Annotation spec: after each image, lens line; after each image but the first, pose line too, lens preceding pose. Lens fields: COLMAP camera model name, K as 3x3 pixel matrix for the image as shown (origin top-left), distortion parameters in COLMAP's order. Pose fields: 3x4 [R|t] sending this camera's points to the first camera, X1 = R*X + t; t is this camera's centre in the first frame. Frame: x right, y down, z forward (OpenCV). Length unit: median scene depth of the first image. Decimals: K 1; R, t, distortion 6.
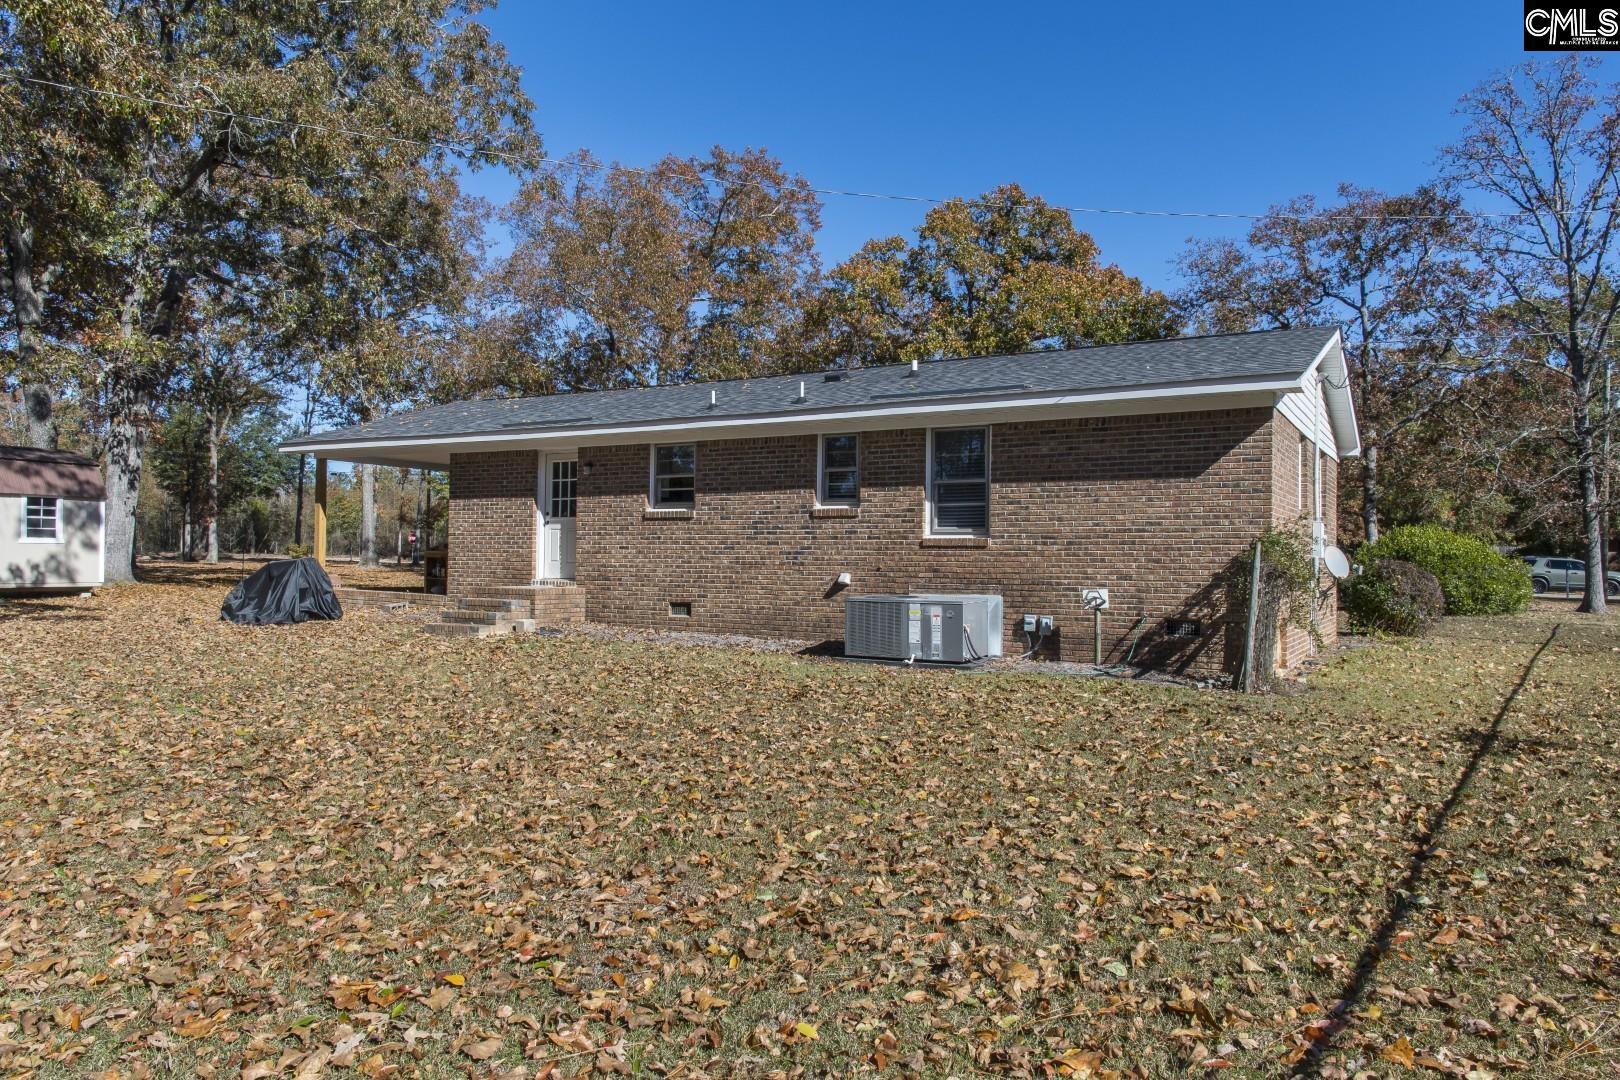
lens RADIAL K [[1102.2, 0, 810.0], [0, 1102.2, 540.0], [0, 0, 1]] dist [0.002731, 0.003778]
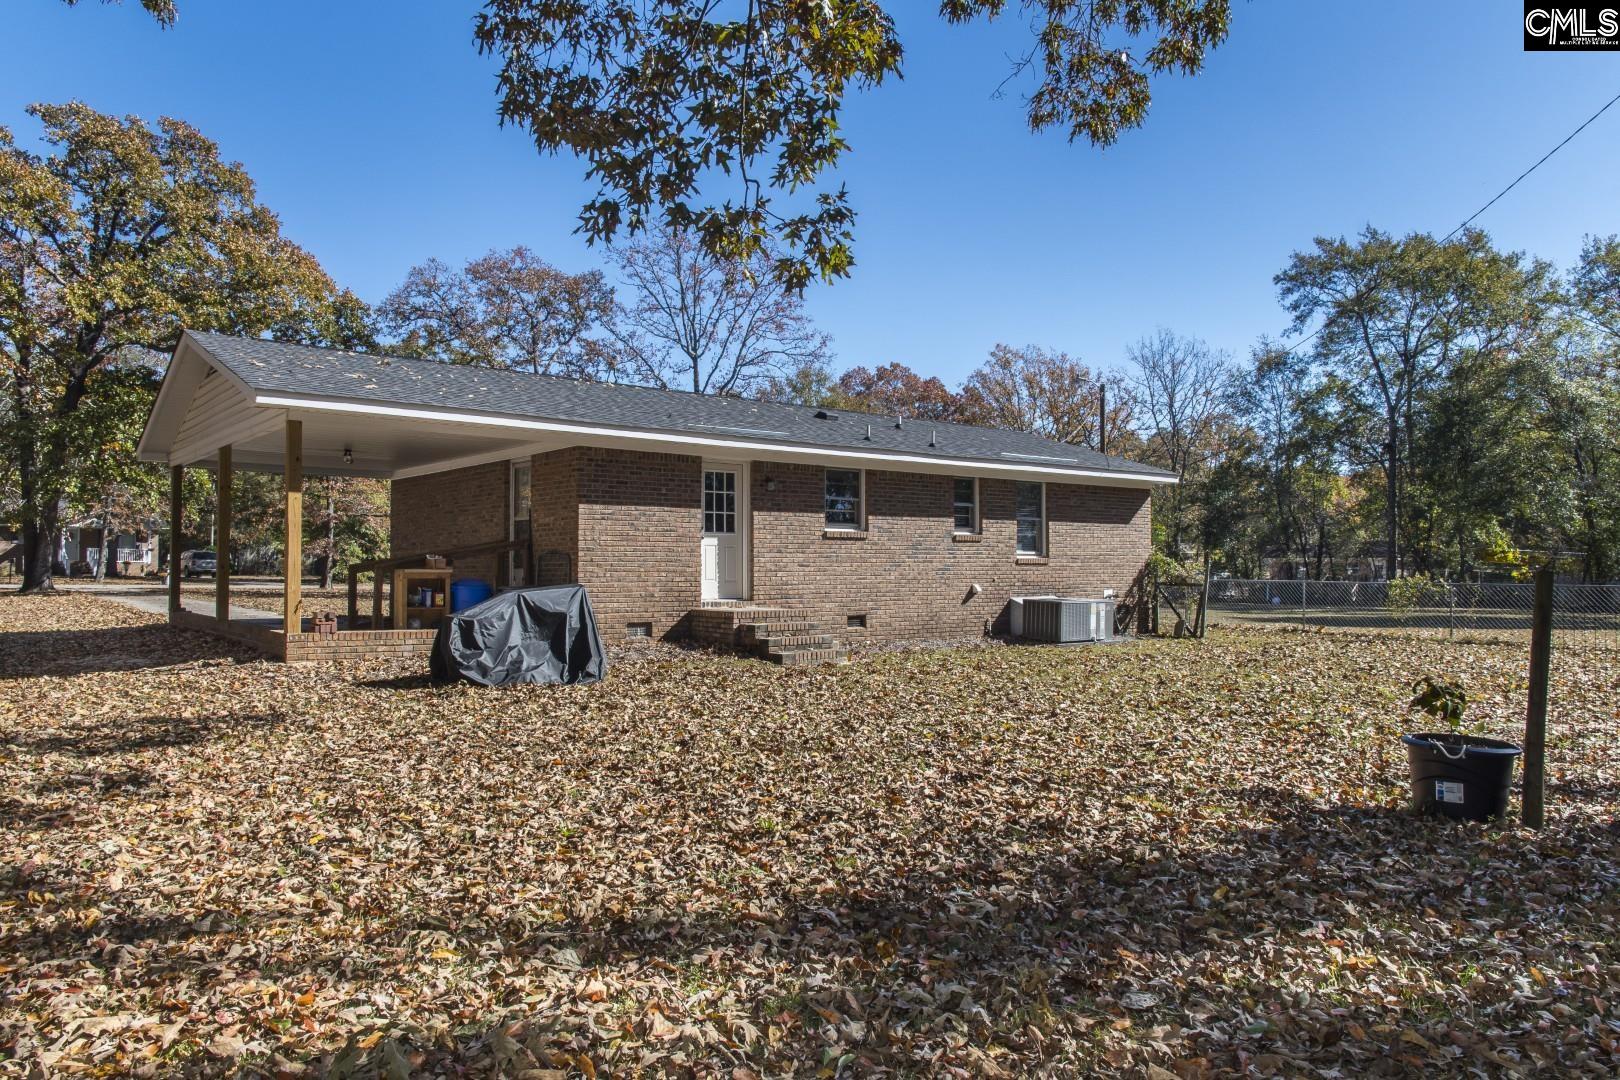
lens RADIAL K [[1102.2, 0, 810.0], [0, 1102.2, 540.0], [0, 0, 1]] dist [0.002731, 0.003778]
pose [[0.356257, 0.011357, 0.934319, -1.237991], [-0.014293, 0.999875, -0.006704, -0.010786], [-0.934279, -0.010966, 0.356375, 0.704492]]
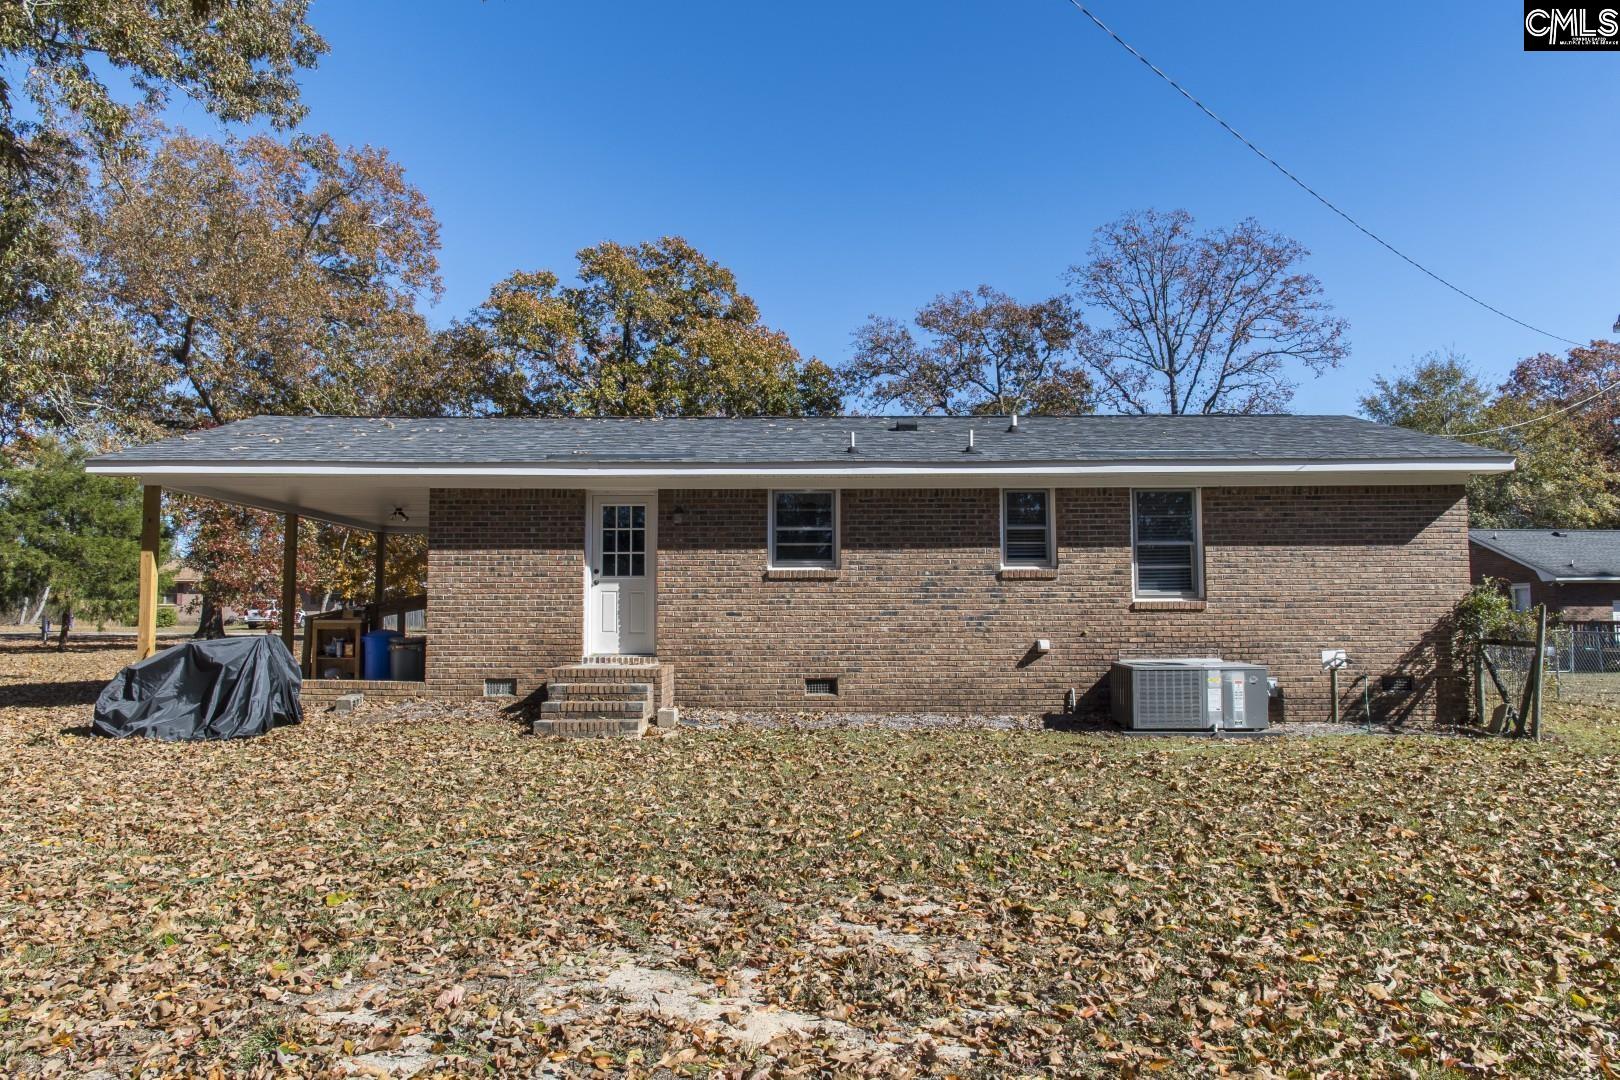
lens RADIAL K [[1102.2, 0, 810.0], [0, 1102.2, 540.0], [0, 0, 1]] dist [0.002731, 0.003778]
pose [[0.862030, 0.022647, 0.506351, -0.595526], [0.003032, 0.998753, -0.049832, -0.007735], [-0.506848, 0.044492, 0.860886, 0.294380]]
